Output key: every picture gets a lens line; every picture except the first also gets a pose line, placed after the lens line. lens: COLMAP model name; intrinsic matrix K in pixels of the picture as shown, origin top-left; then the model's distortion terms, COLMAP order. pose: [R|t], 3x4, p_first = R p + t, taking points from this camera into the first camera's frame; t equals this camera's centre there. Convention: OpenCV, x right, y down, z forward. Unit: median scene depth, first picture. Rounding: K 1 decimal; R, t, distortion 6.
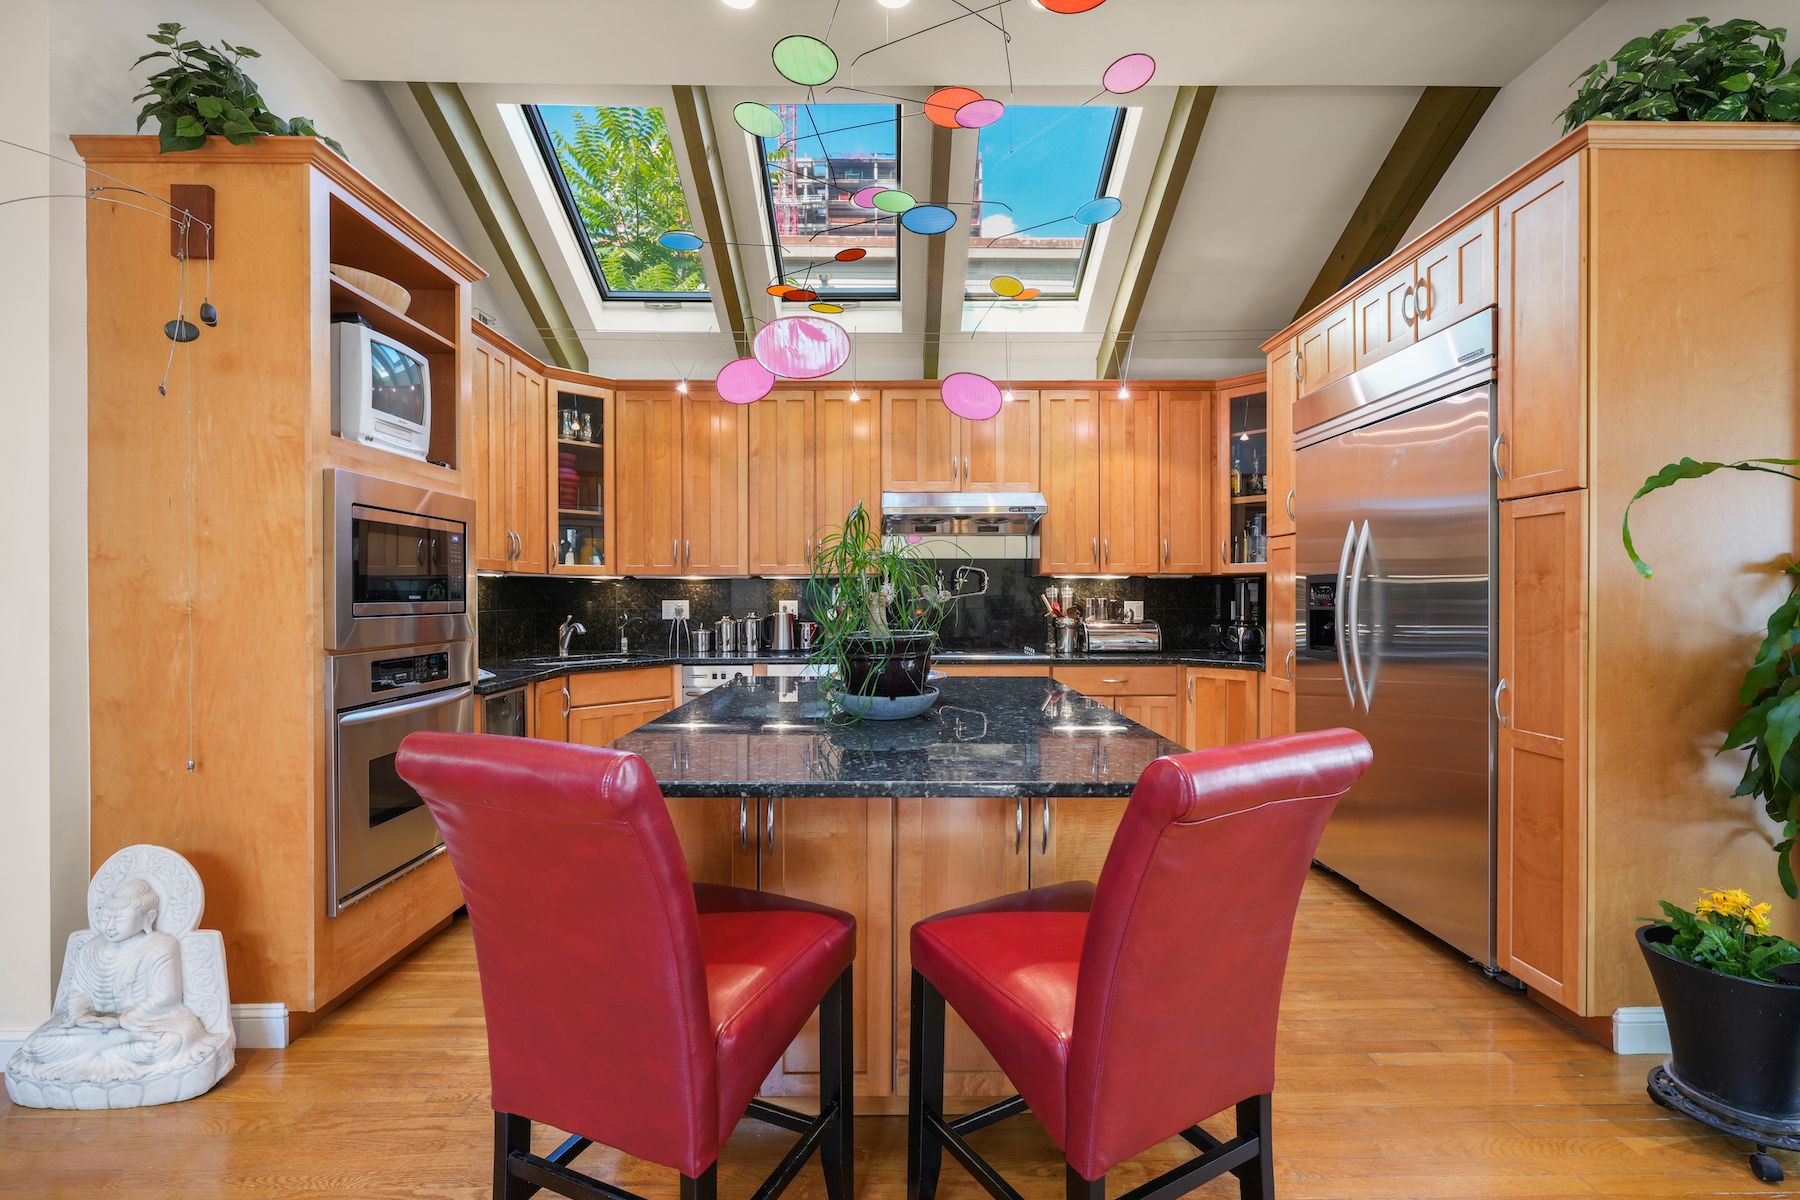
lens RADIAL K [[801.5, 0, 900.0], [0, 801.5, 600.0], [0, 0, 1]] dist [-0.002258, 0.000059]
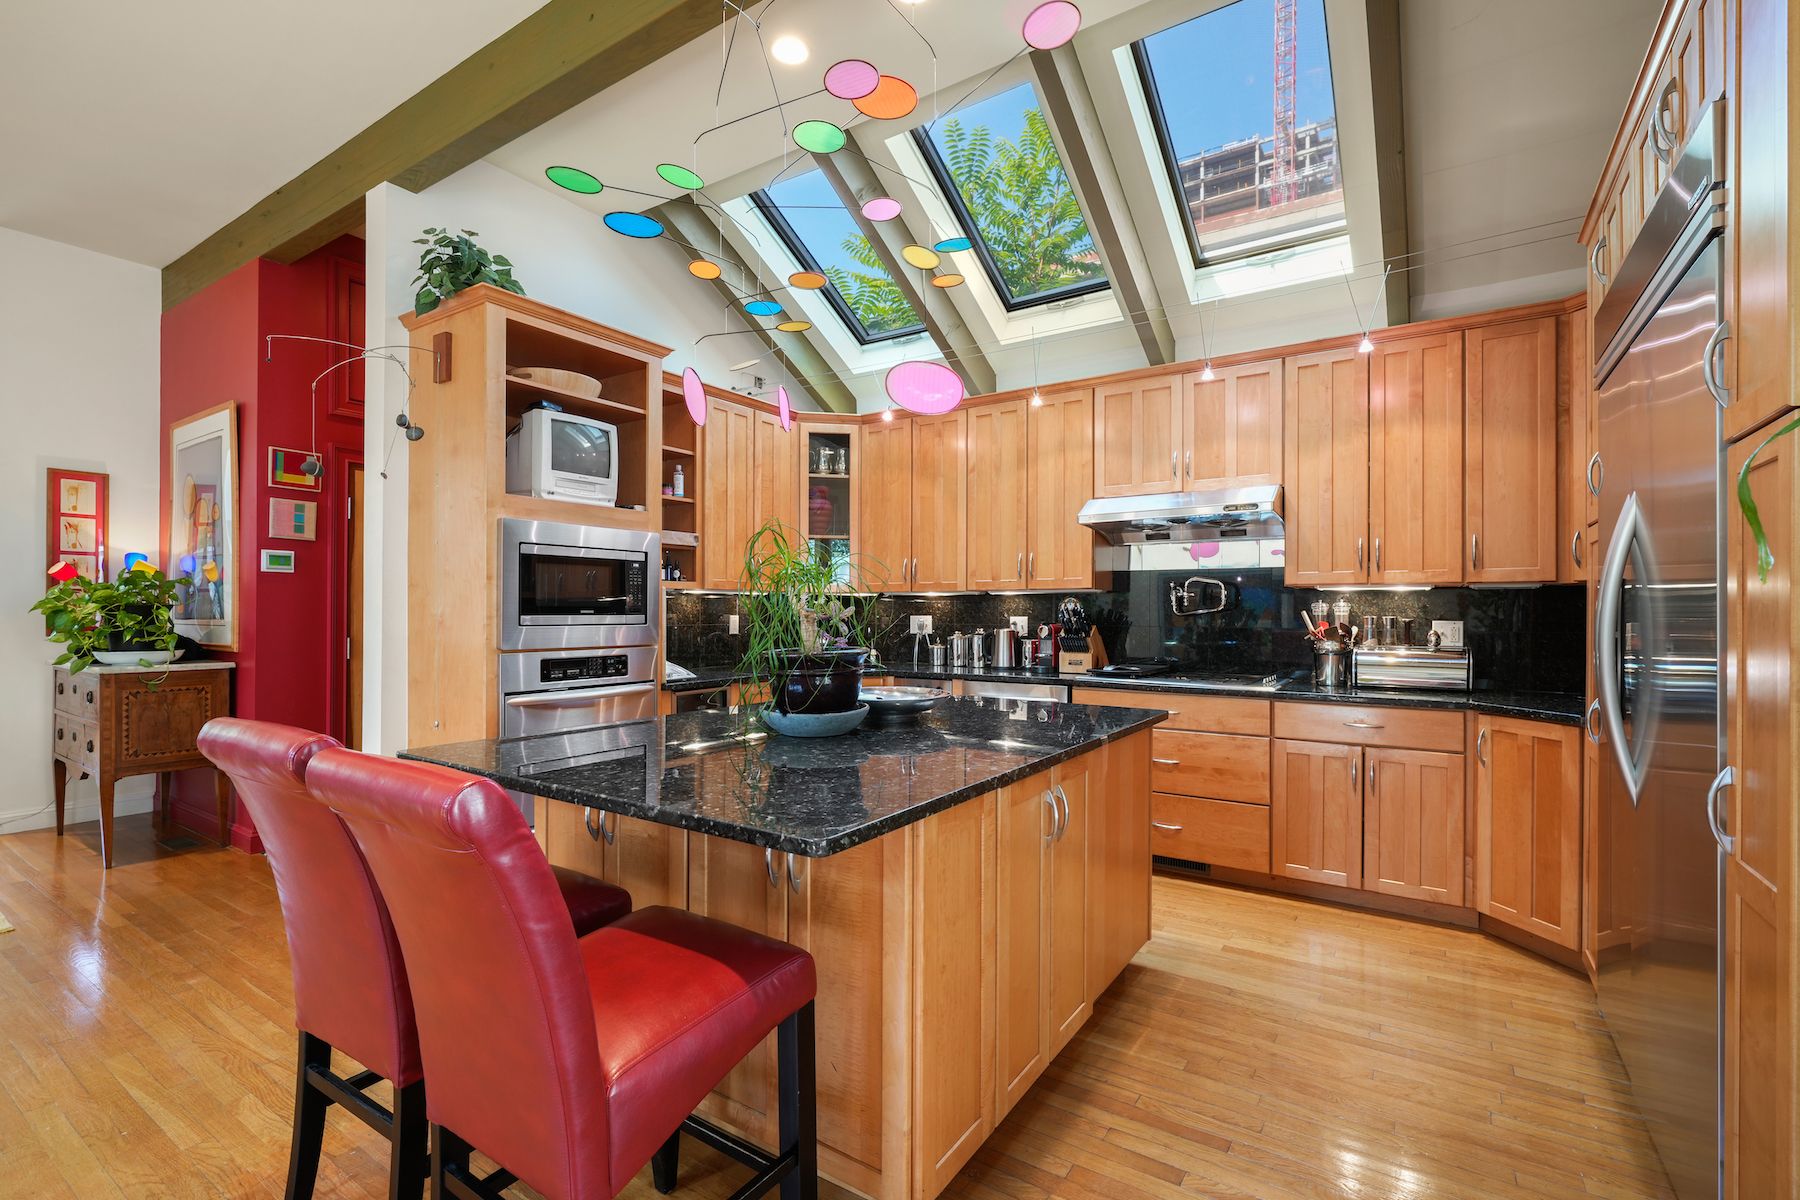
lens RADIAL K [[807.7, 0, 900.0], [0, 807.7, 600.0], [0, 0, 1]] dist [0.000580, 0.000194]
pose [[0.830072, -0.004903, -0.557635, 0.307970], [-0.006254, 0.999817, -0.018101, -0.001064], [0.557622, 0.018513, 0.829889, 0.112809]]
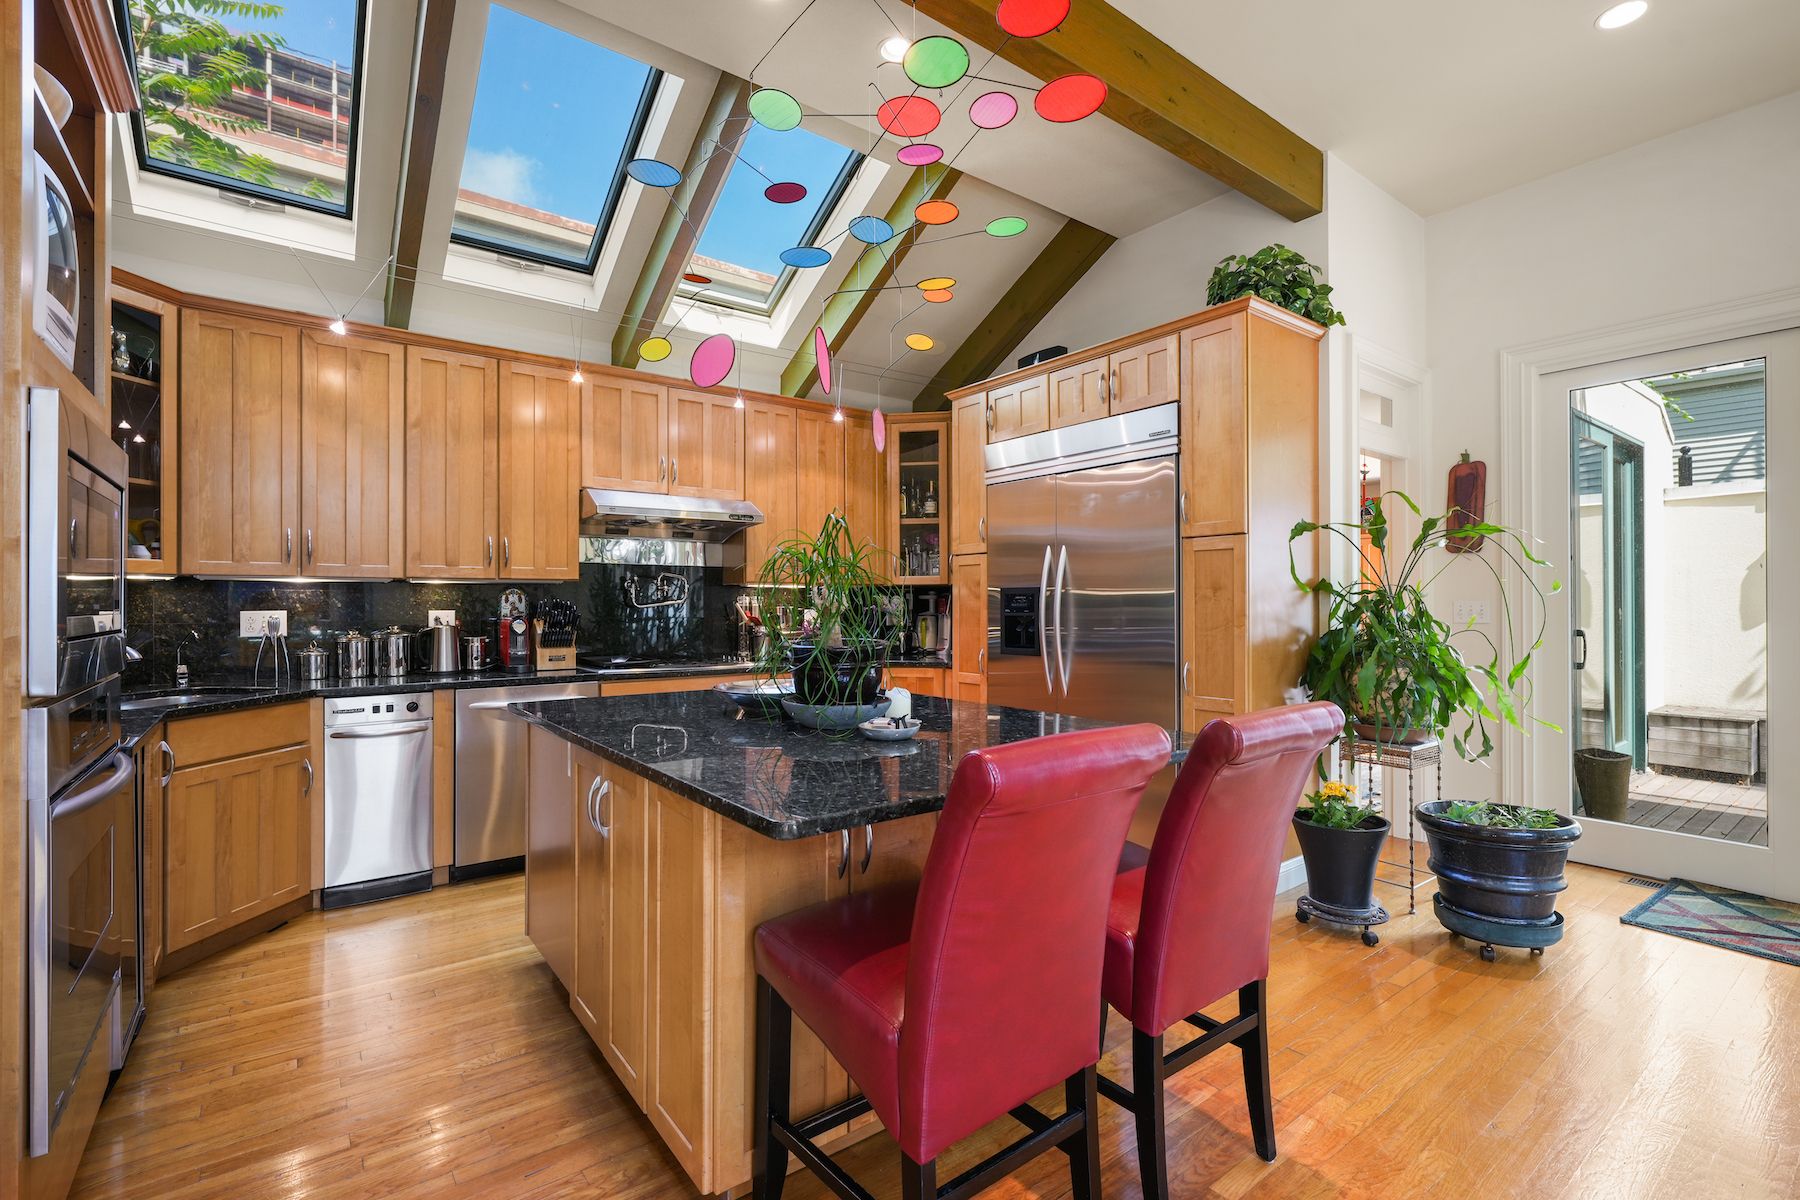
lens RADIAL K [[807.7, 0, 900.0], [0, 807.7, 600.0], [0, 0, 1]] dist [0.000580, 0.000194]
pose [[0.802962, 0.003574, 0.596020, -0.271601], [0.003486, 0.999937, -0.010693, 0.000501], [-0.596020, 0.010664, 0.802898, 0.074039]]
